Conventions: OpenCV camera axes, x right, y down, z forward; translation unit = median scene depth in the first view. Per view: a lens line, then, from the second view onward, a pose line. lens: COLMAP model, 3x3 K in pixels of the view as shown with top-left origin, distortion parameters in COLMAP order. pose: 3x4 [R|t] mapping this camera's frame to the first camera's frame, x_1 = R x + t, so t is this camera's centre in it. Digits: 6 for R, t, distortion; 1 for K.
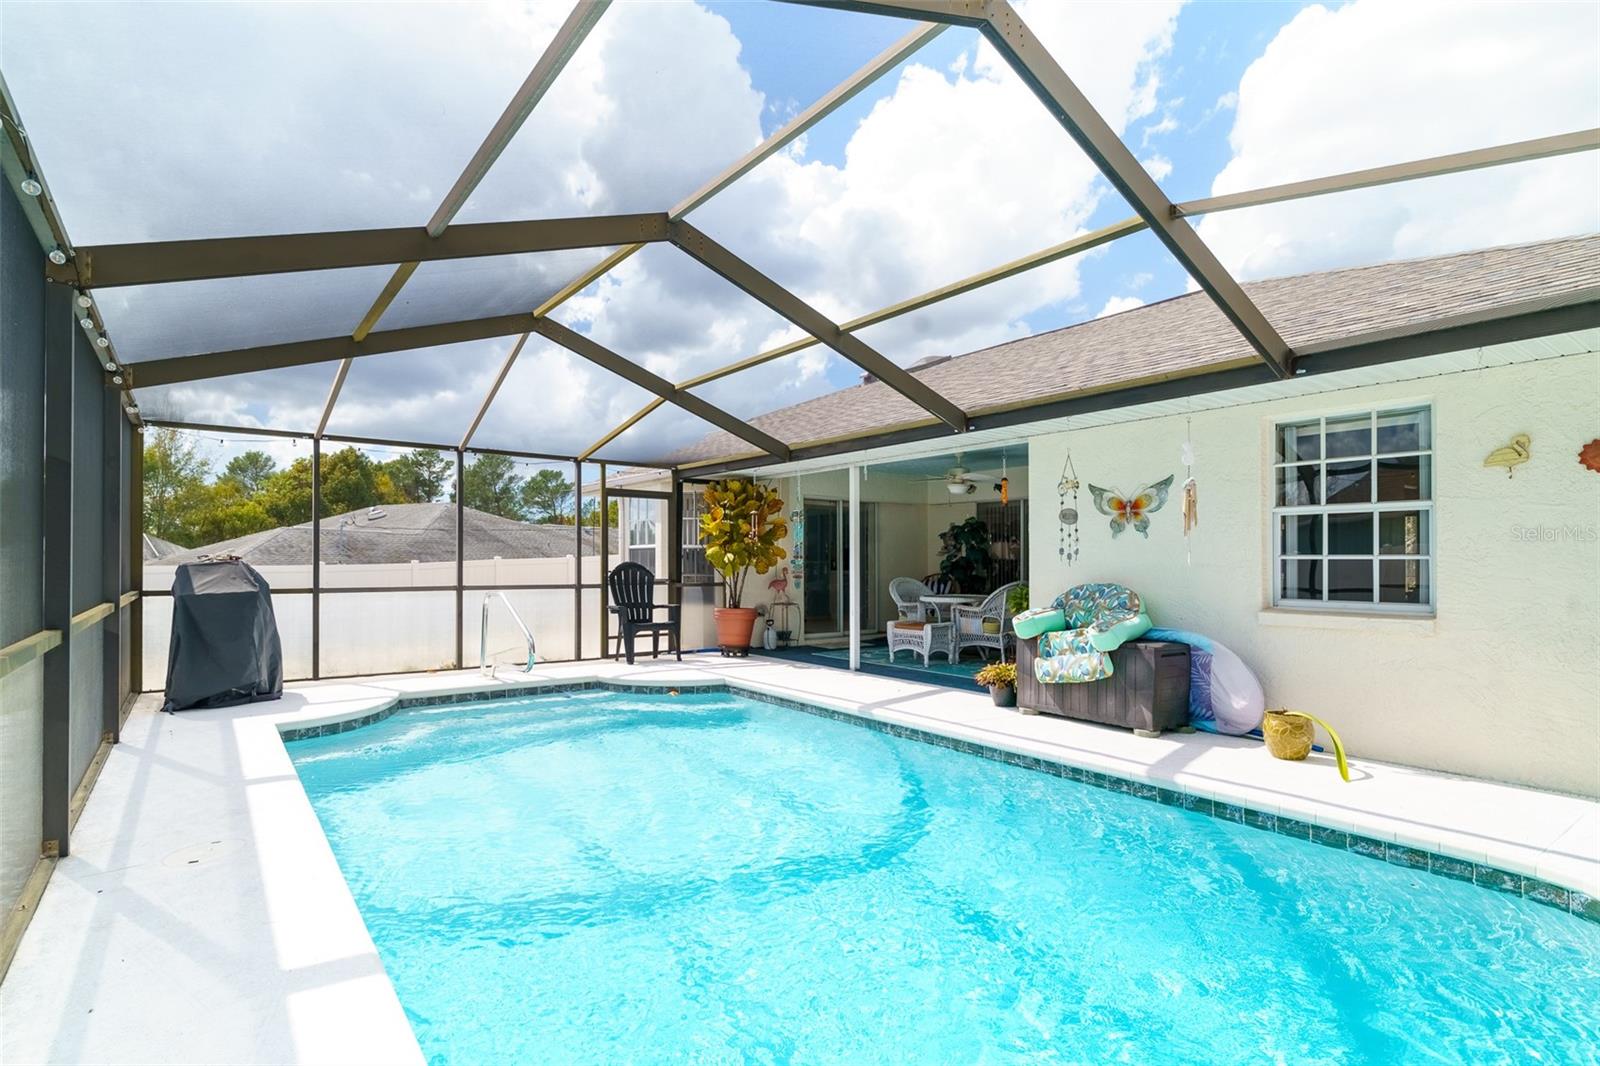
lens RADIAL K [[799.3, 0, 798.1], [0, 799.3, 555.4], [0, 0, 1]] dist [0.019184, -0.000069]
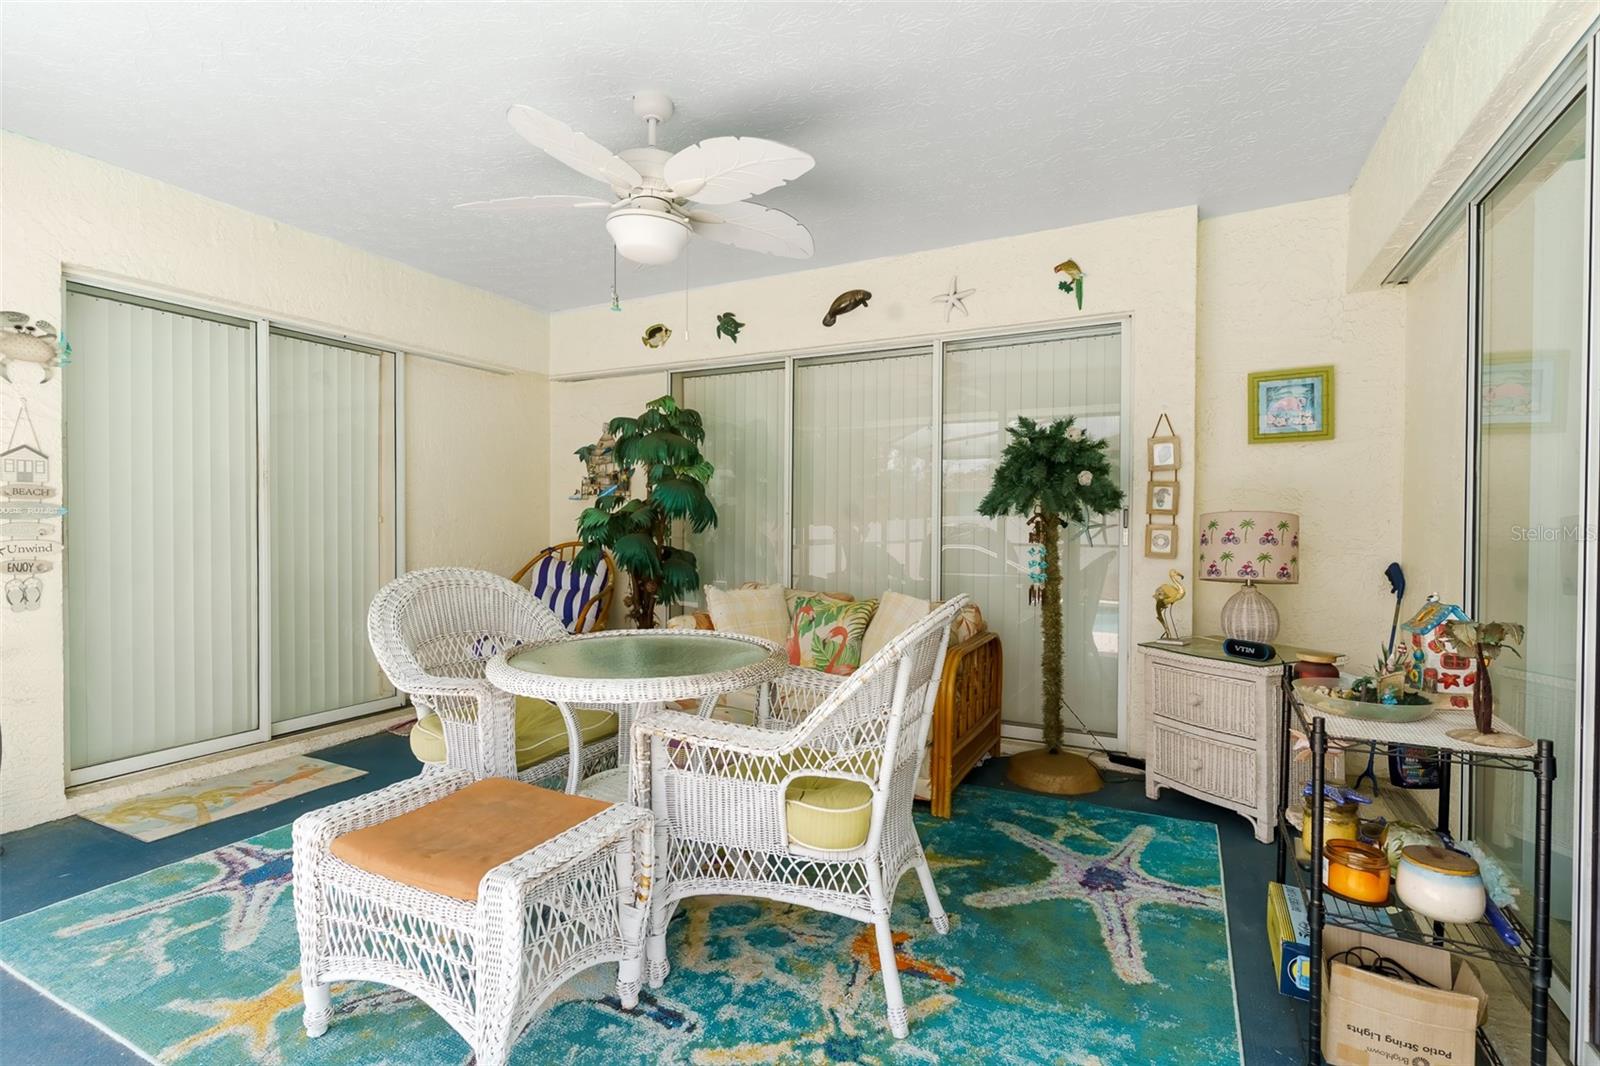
lens RADIAL K [[779.6, 0, 800.0], [0, 779.6, 533.0], [0, 0, 1]] dist [-0.002049, -0.000344]
pose [[0.900598, -0.003828, 0.434636, 0.112637], [-0.006151, 0.999749, 0.021552, 0.008648], [-0.434609, -0.022083, 0.900348, 0.628830]]
